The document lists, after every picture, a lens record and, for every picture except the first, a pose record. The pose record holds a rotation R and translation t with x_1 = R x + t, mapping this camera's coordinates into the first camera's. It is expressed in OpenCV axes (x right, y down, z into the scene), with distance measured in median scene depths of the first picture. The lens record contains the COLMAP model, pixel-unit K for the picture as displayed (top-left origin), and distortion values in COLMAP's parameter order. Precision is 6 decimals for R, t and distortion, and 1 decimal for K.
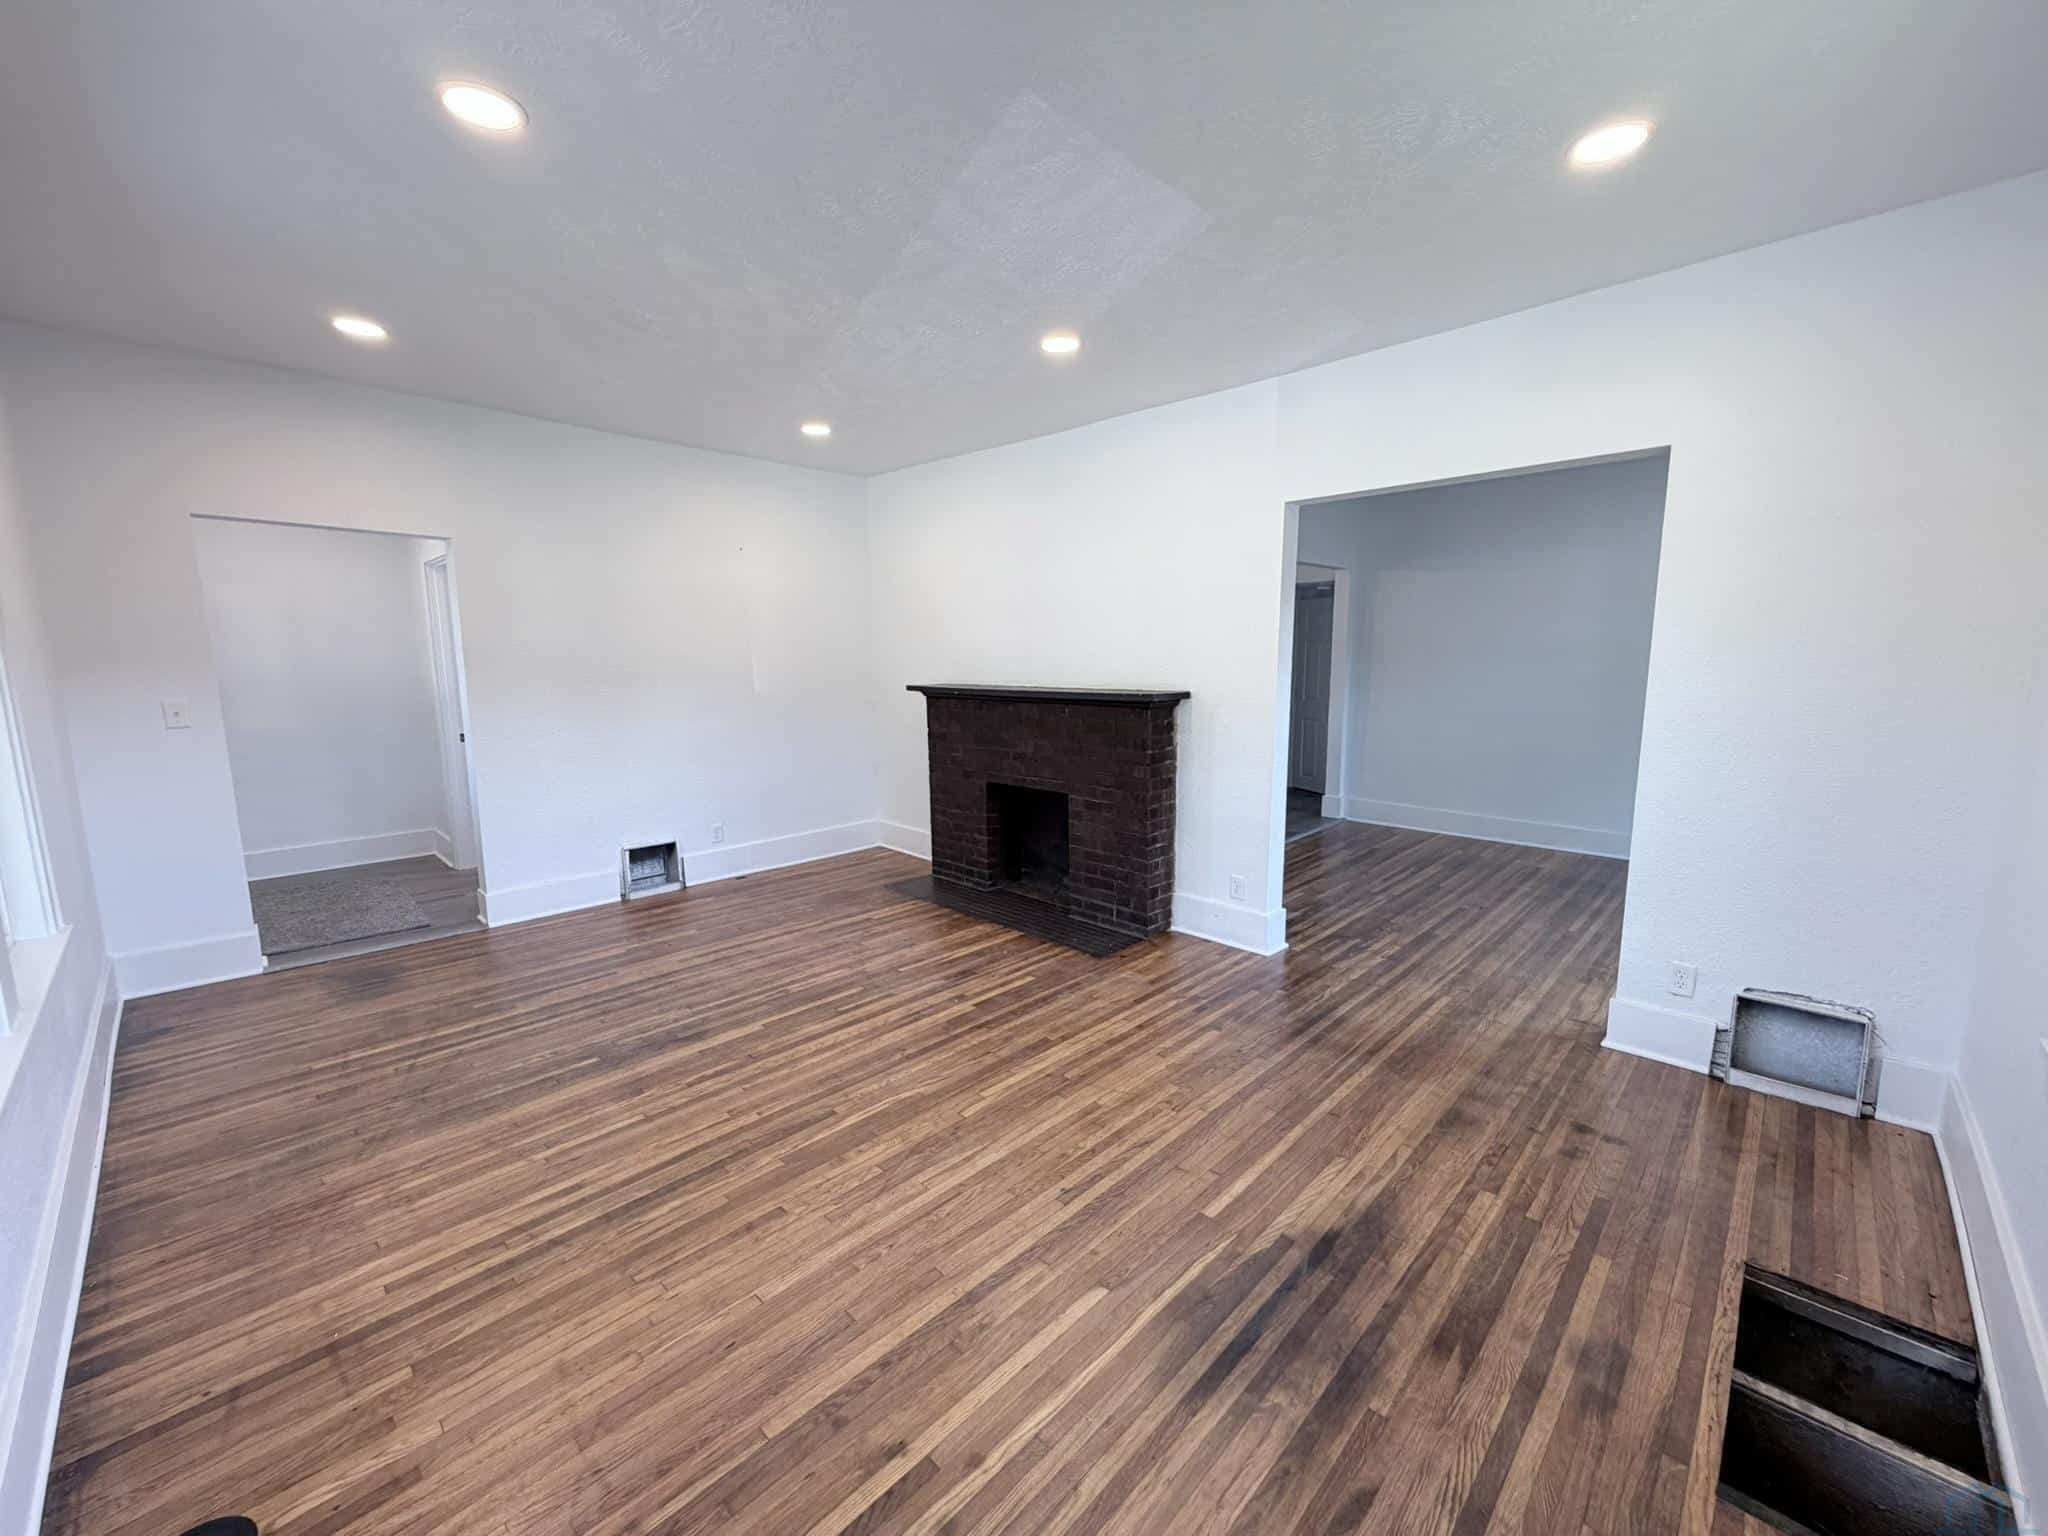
lens RADIAL K [[819.4, 0, 1018.6], [0, 819.4, 758.7], [0, 0, 1]] dist [0.000544, 0.000676]
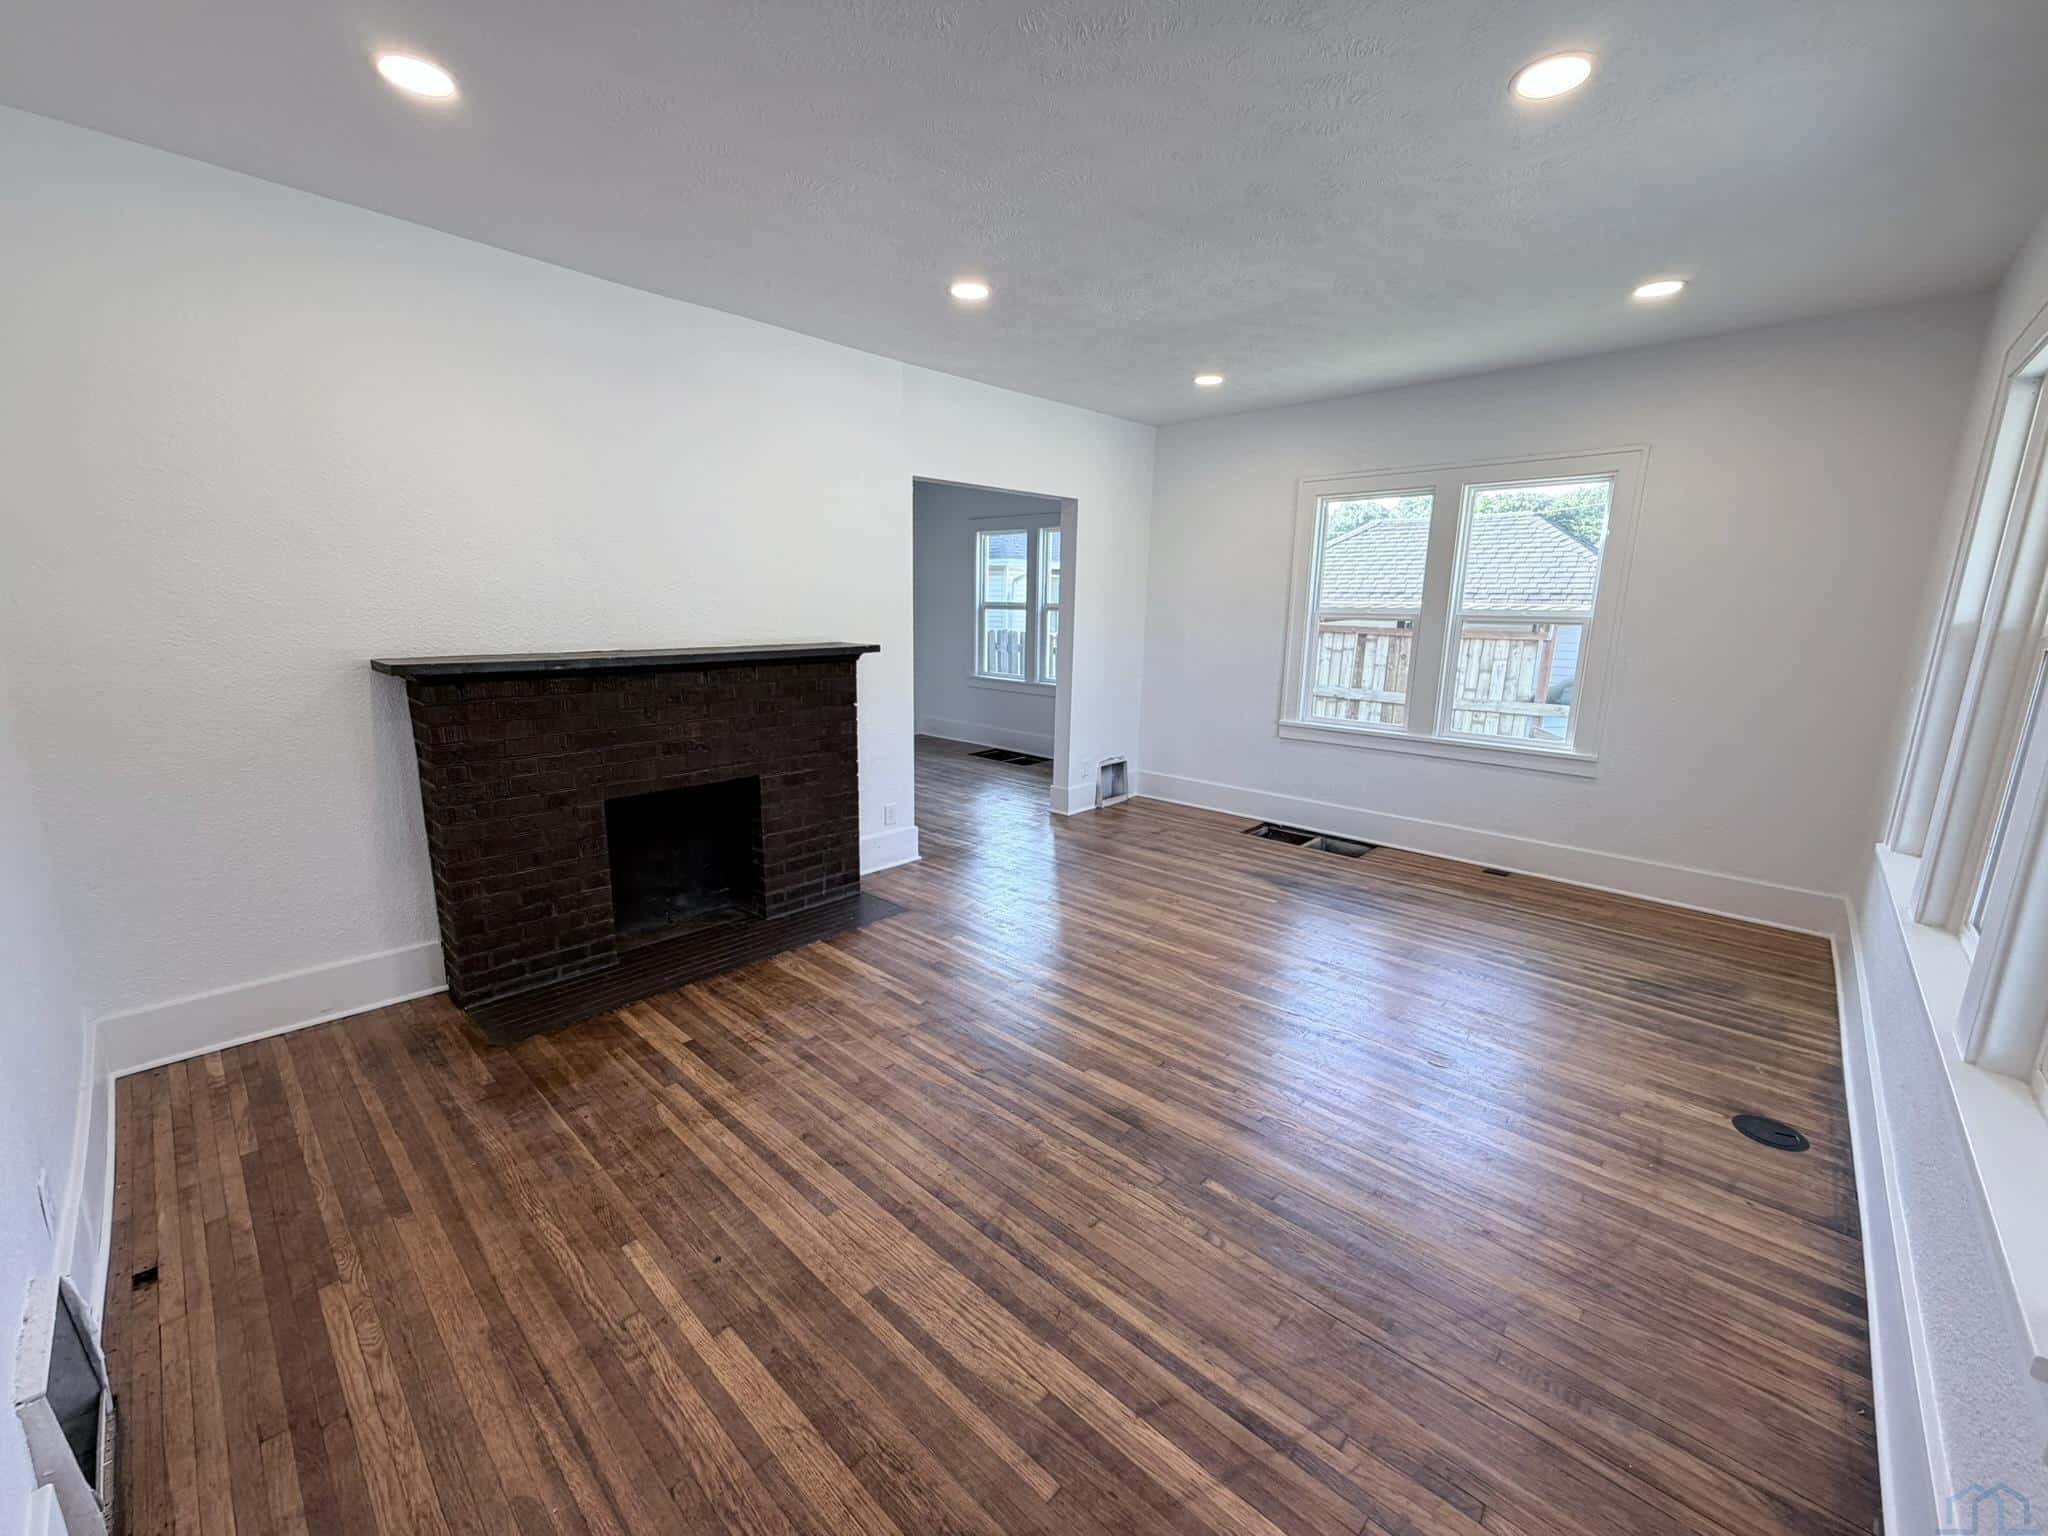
lens RADIAL K [[819.4, 0, 1022.6], [0, 819.4, 769.0], [0, 0, 1]] dist [0.000544, 0.000676]
pose [[-0.022582, -0.196390, 0.980266, -0.861687], [0.119685, 0.972933, 0.197678, -0.108576], [-0.992555, 0.121787, 0.001535, 0.843978]]
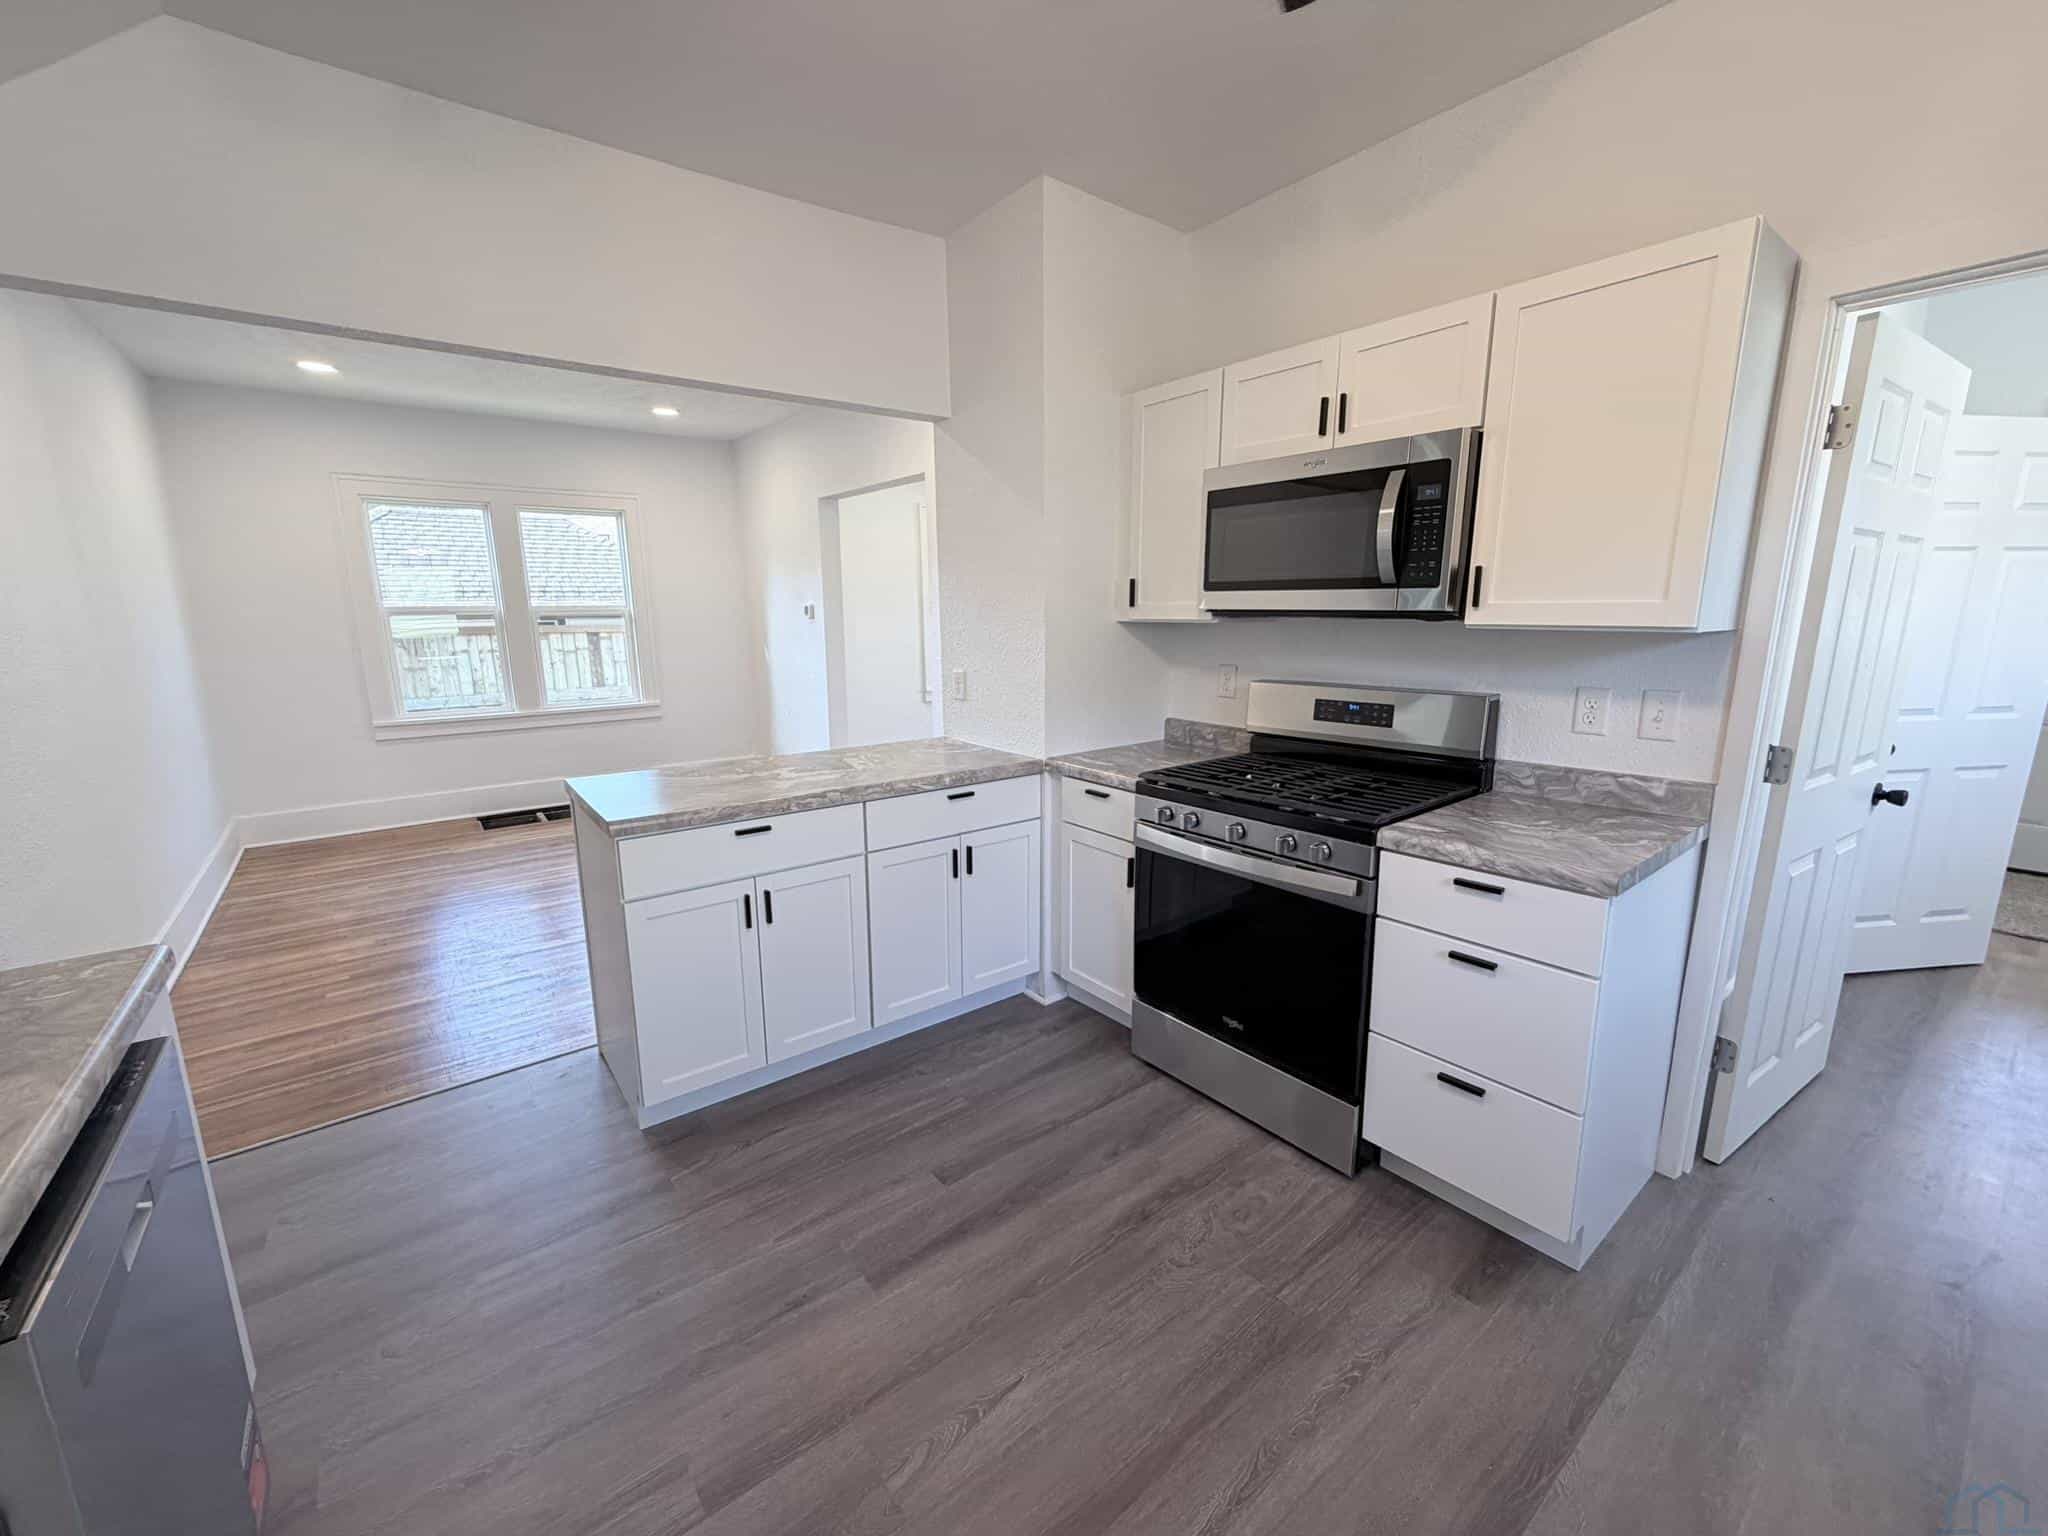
lens RADIAL K [[819.4, 0, 1023.7], [0, 819.4, 768.2], [0, 0, 1]] dist [0.000544, 0.000676]
pose [[-0.991174, -0.011764, 0.132044, 0.054401], [0.032214, 0.944825, 0.325987, -0.276384], [-0.128593, 0.327363, -0.936108, 2.114821]]
